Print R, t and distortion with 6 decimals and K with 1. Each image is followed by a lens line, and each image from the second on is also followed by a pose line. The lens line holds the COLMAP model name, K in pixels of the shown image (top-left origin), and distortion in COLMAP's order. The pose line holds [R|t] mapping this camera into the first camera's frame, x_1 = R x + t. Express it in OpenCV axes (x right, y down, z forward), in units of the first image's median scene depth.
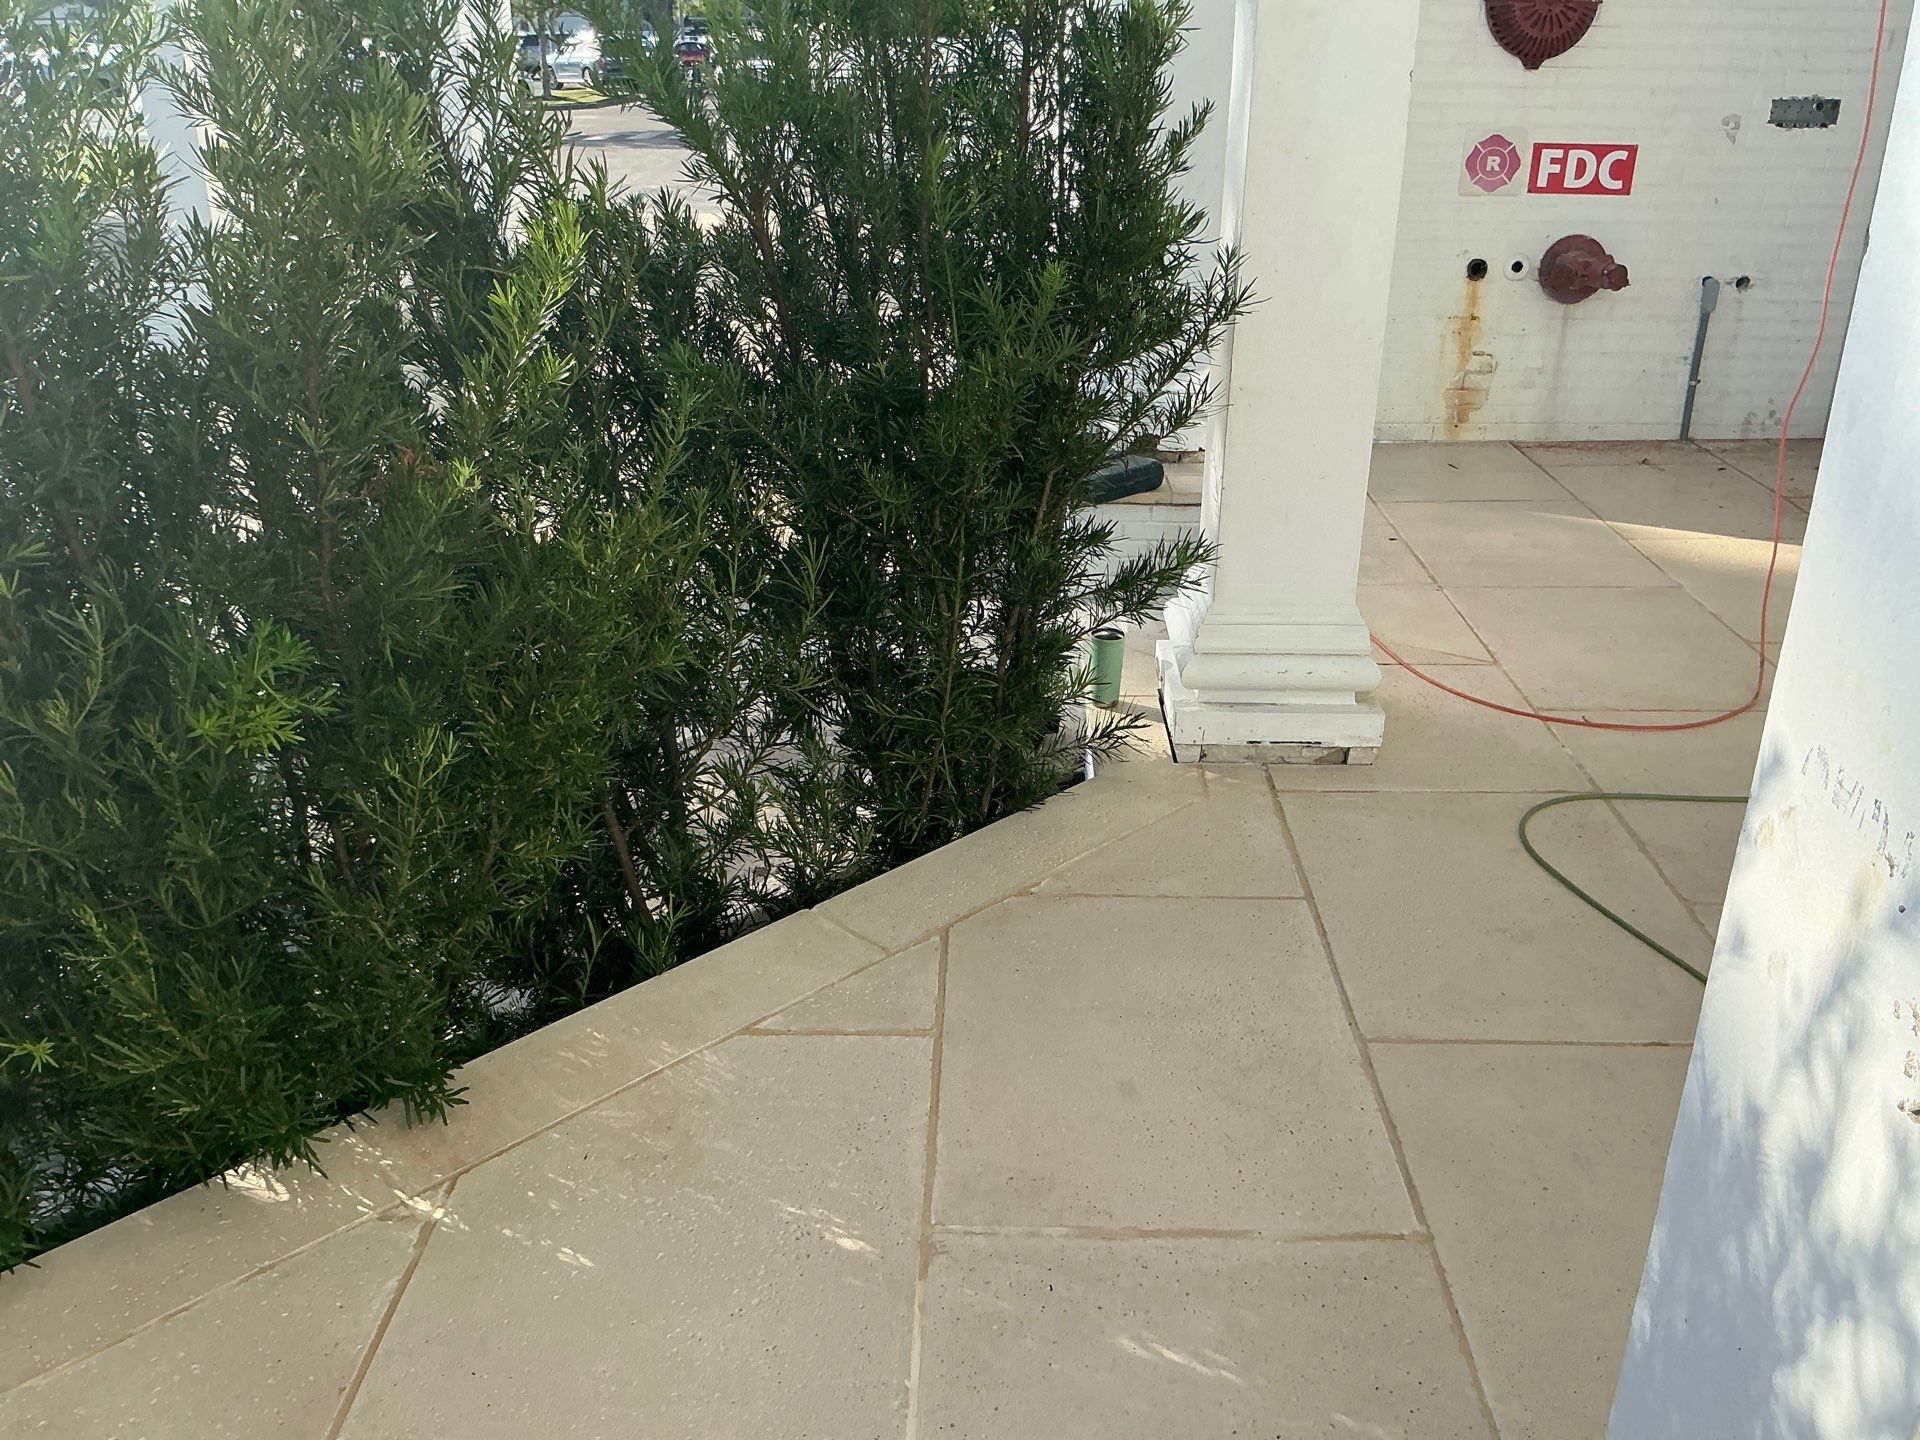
lens RADIAL K [[1602.1, 0, 973.7], [0, 1602.1, 721.7], [0, 0, 1]] dist [0.079467, -0.153626]
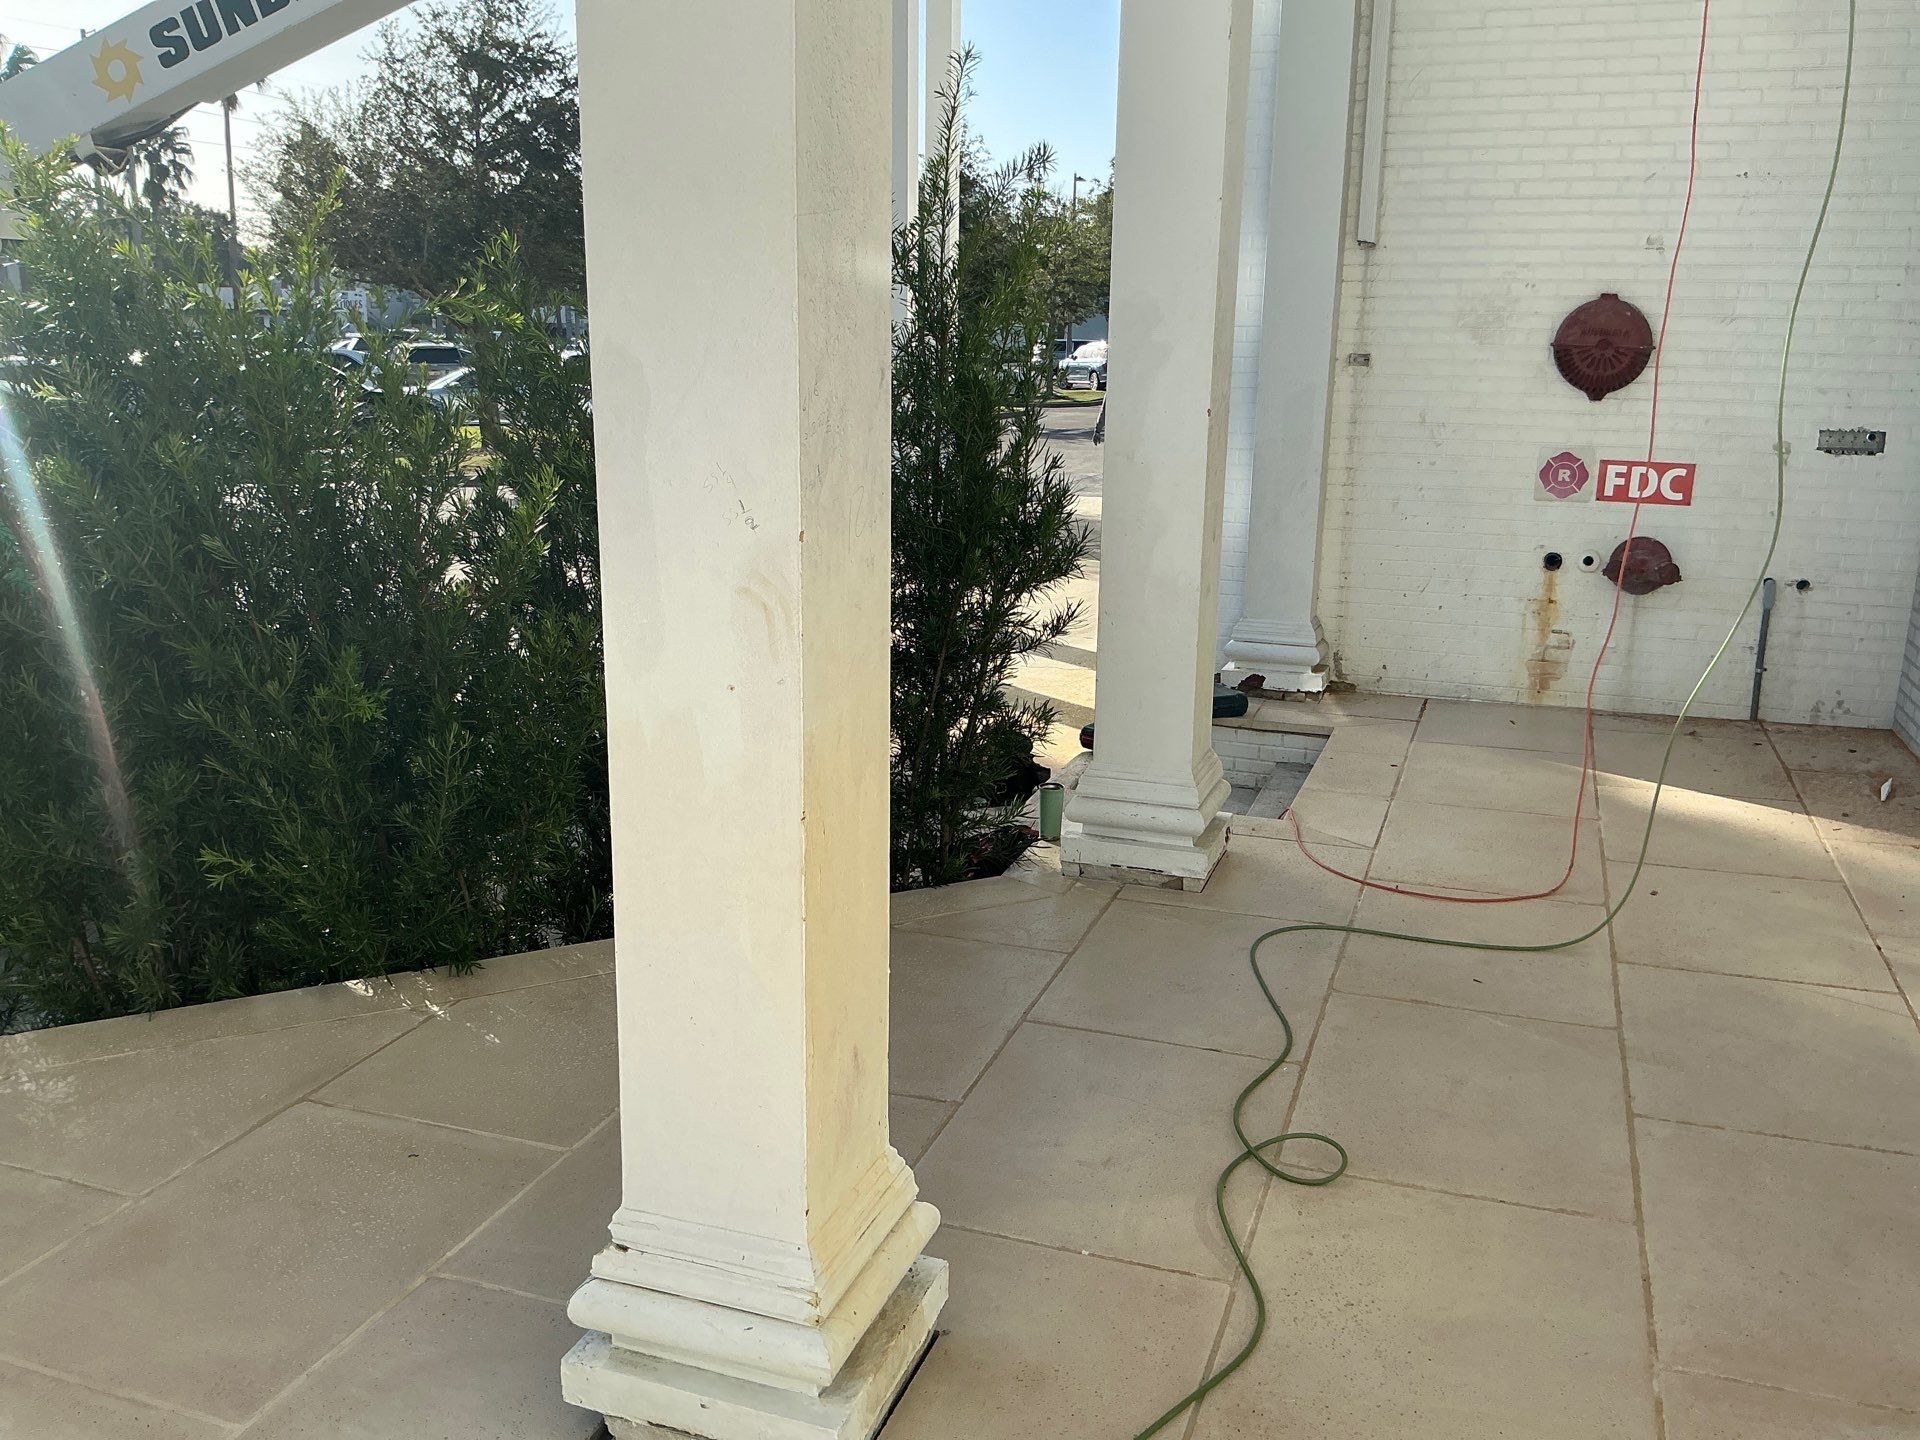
lens RADIAL K [[1602.1, 0, 954.5], [0, 1602.1, 716.5], [0, 0, 1]] dist [0.079467, -0.153626]
pose [[0.951703, 0.082337, -0.295772, 0.260304], [-0.131958, 0.979545, -0.151914, 0.067823], [0.277214, 0.183606, 0.943102, -0.210674]]
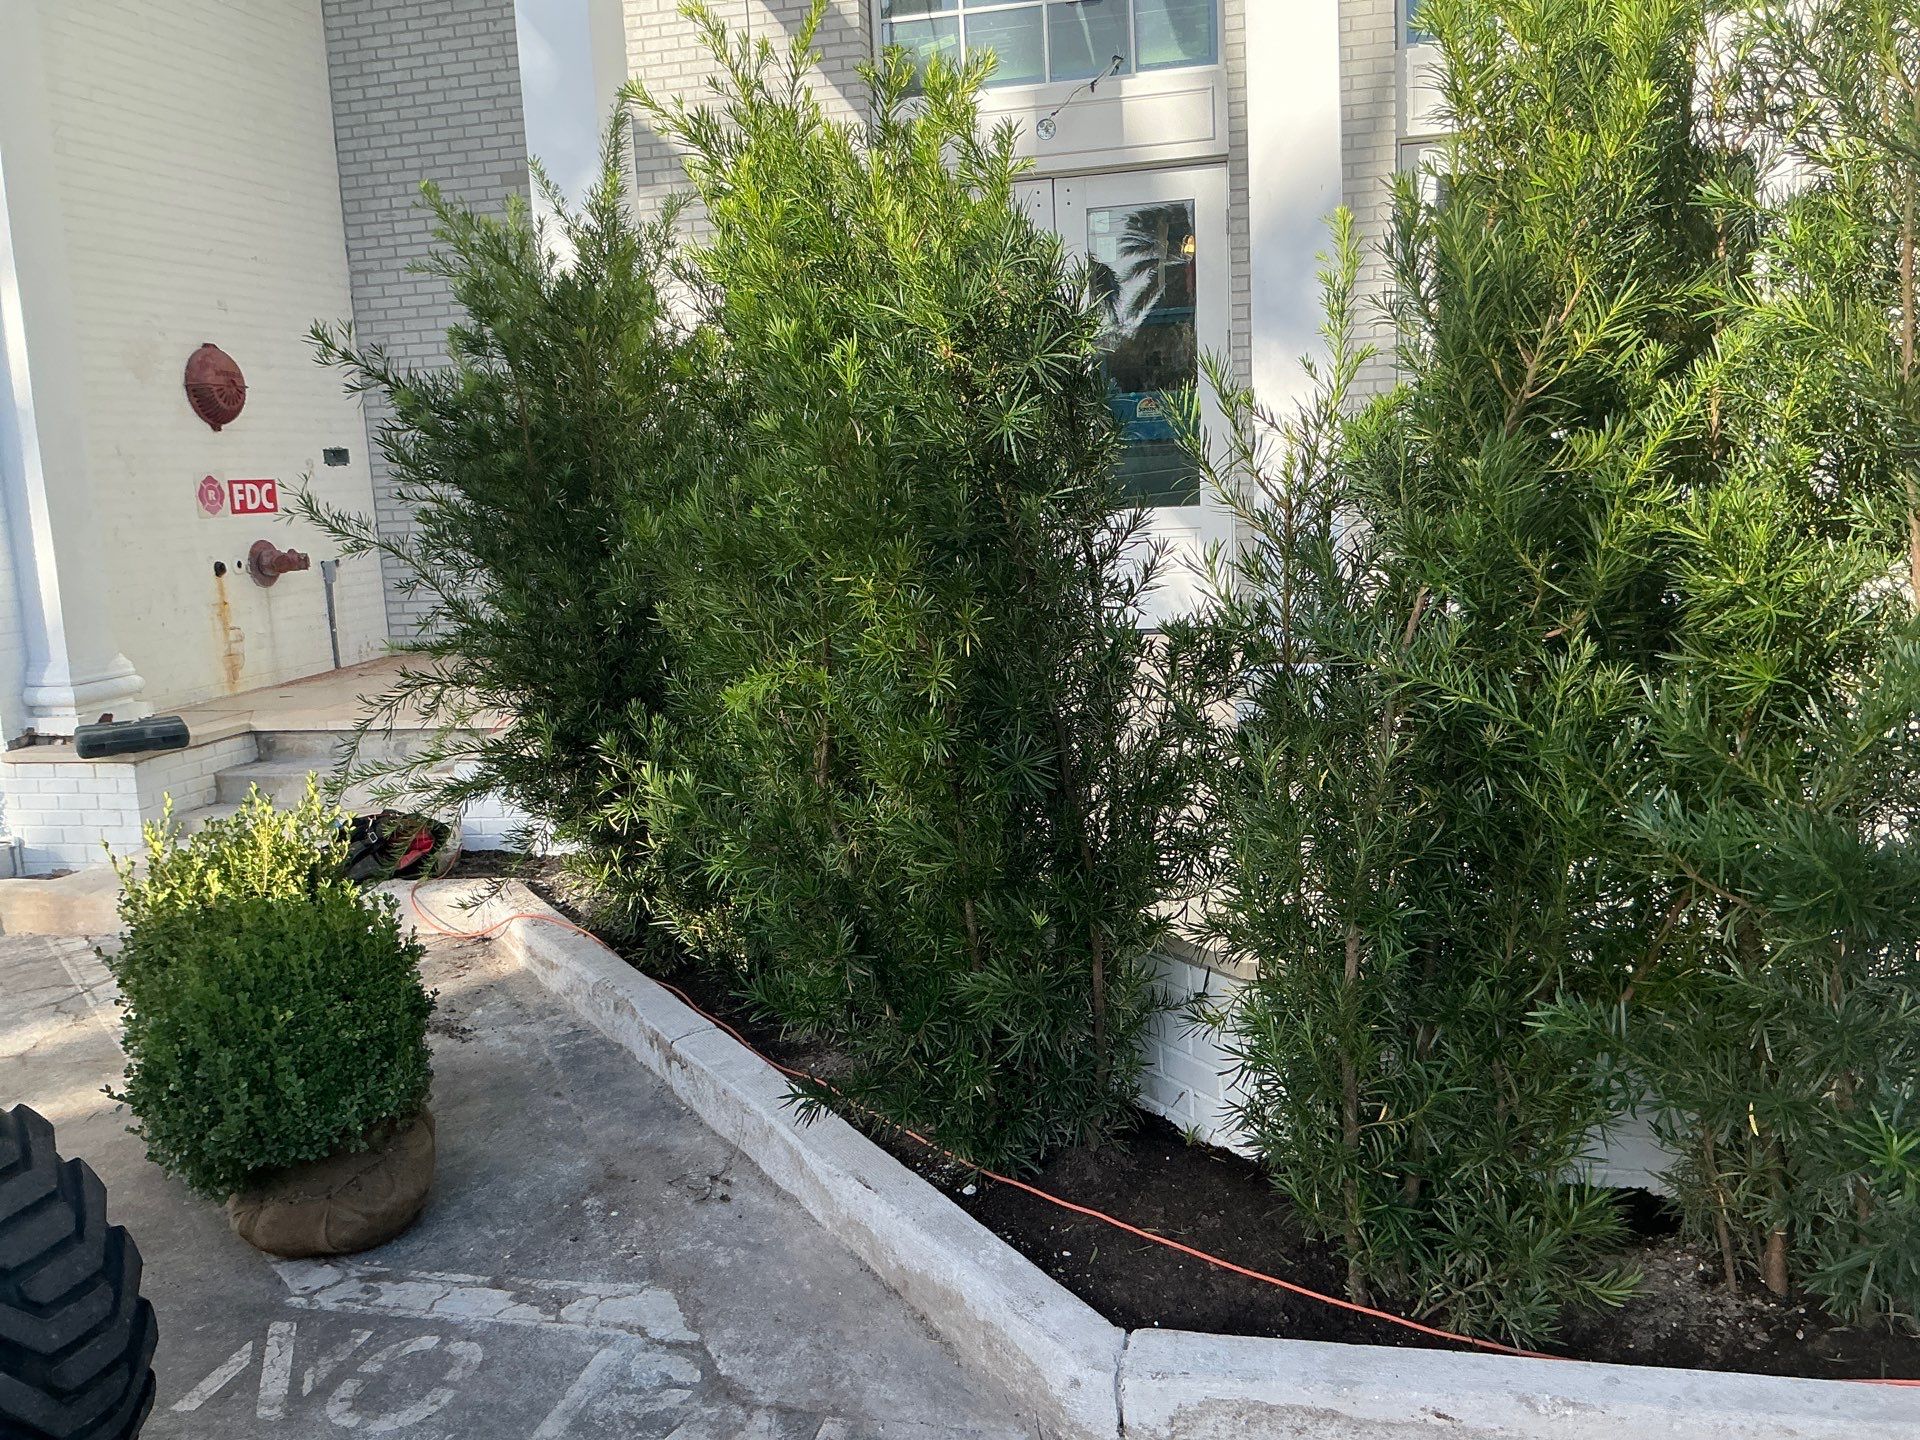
lens RADIAL K [[1602.1, 0, 962.6], [0, 1602.1, 720.0], [0, 0, 1]] dist [0.079467, -0.153626]
pose [[0.202796, -0.168289, 0.964652, -0.926545], [0.437393, 0.896952, 0.064527, 0.022554], [-0.876106, 0.408846, 0.255507, 0.154433]]
